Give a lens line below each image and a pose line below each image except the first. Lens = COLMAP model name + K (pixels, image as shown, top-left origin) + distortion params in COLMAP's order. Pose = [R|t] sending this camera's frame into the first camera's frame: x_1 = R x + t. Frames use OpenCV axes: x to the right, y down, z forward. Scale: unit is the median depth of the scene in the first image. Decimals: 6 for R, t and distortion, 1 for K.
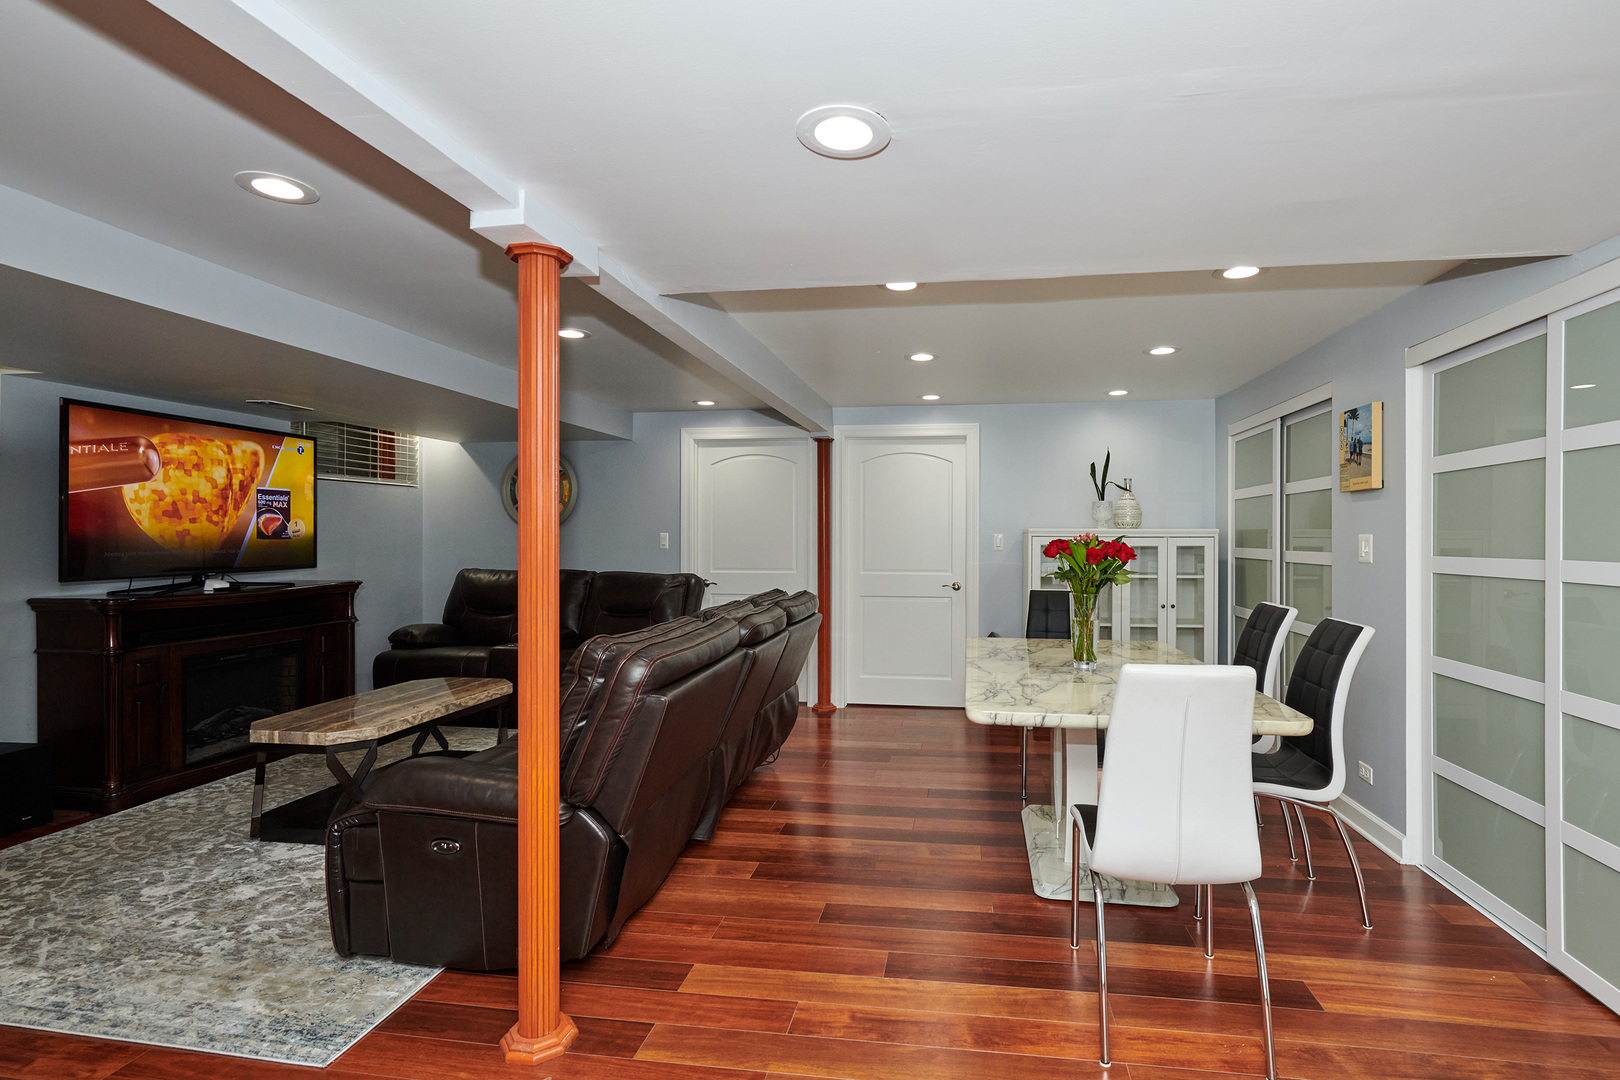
lens RADIAL K [[752.4, 0, 815.2], [0, 752.4, 540.4], [0, 0, 1]] dist [-0.000772, -0.000022]
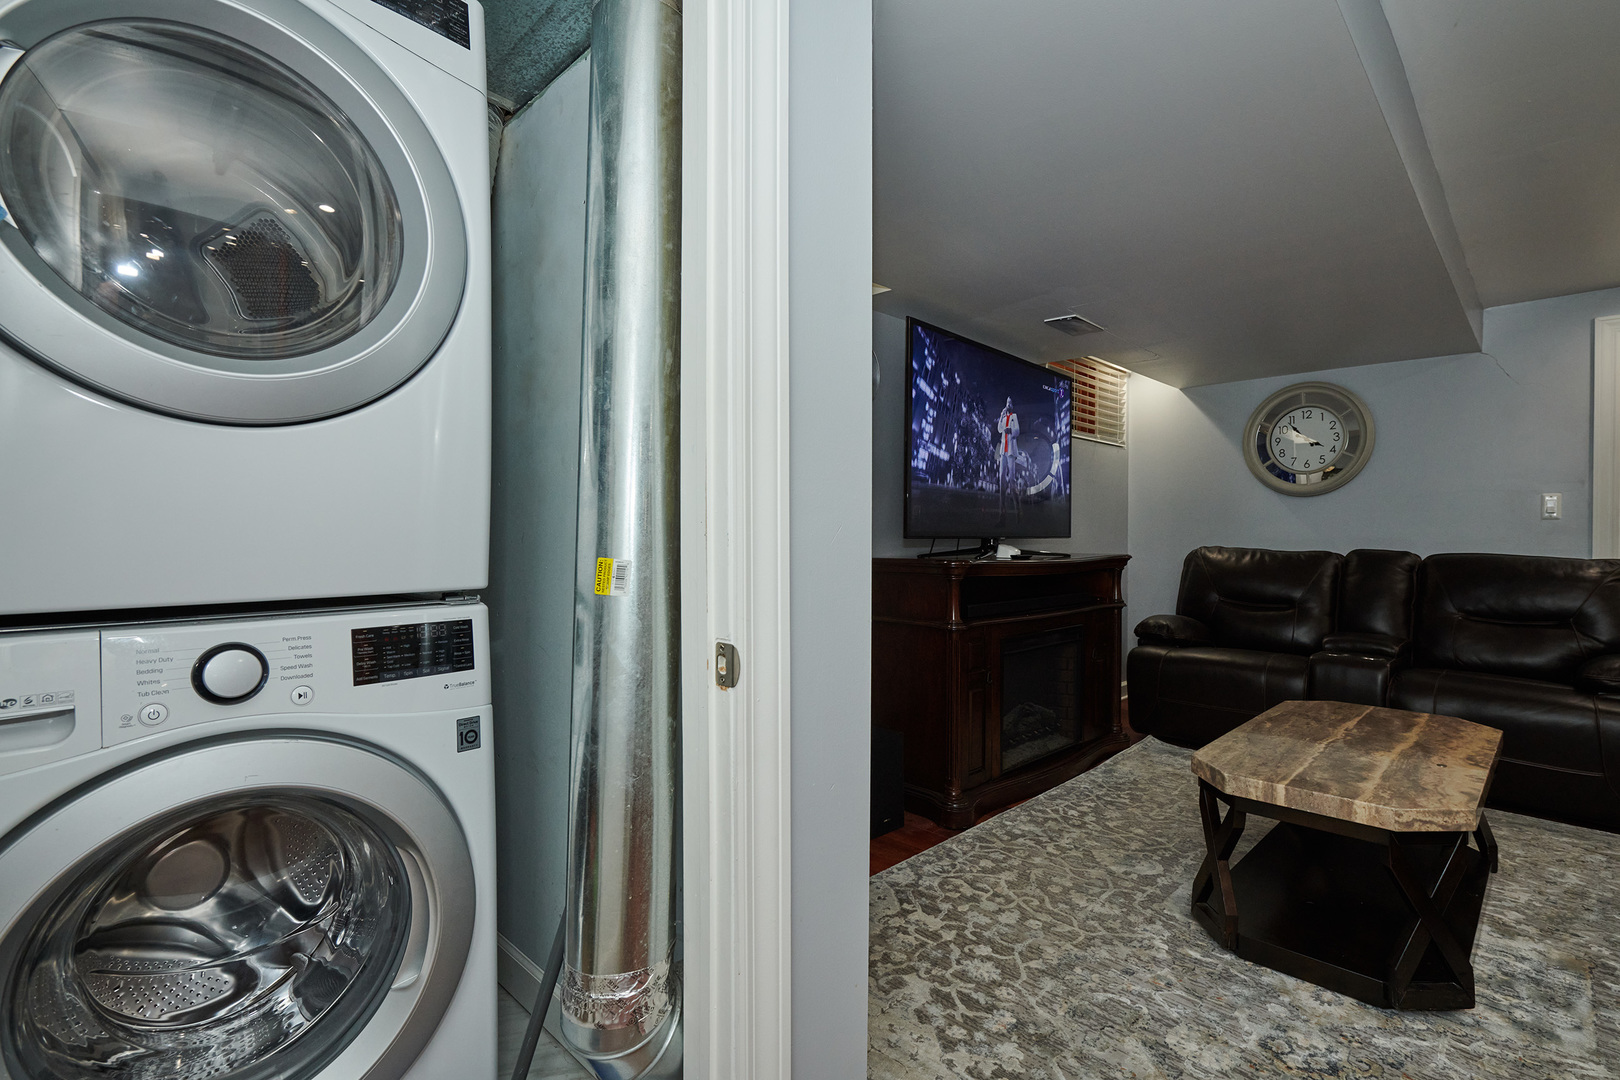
lens RADIAL K [[741.2, 0, 815.1], [0, 741.2, 539.3], [0, 0, 1]] dist [-0.001025, -0.000209]
pose [[0.797191, 0.003285, -0.603718, -0.602449], [-0.003016, 0.999994, 0.001458, 0.057187], [0.603719, 0.000659, 0.797197, 0.292000]]
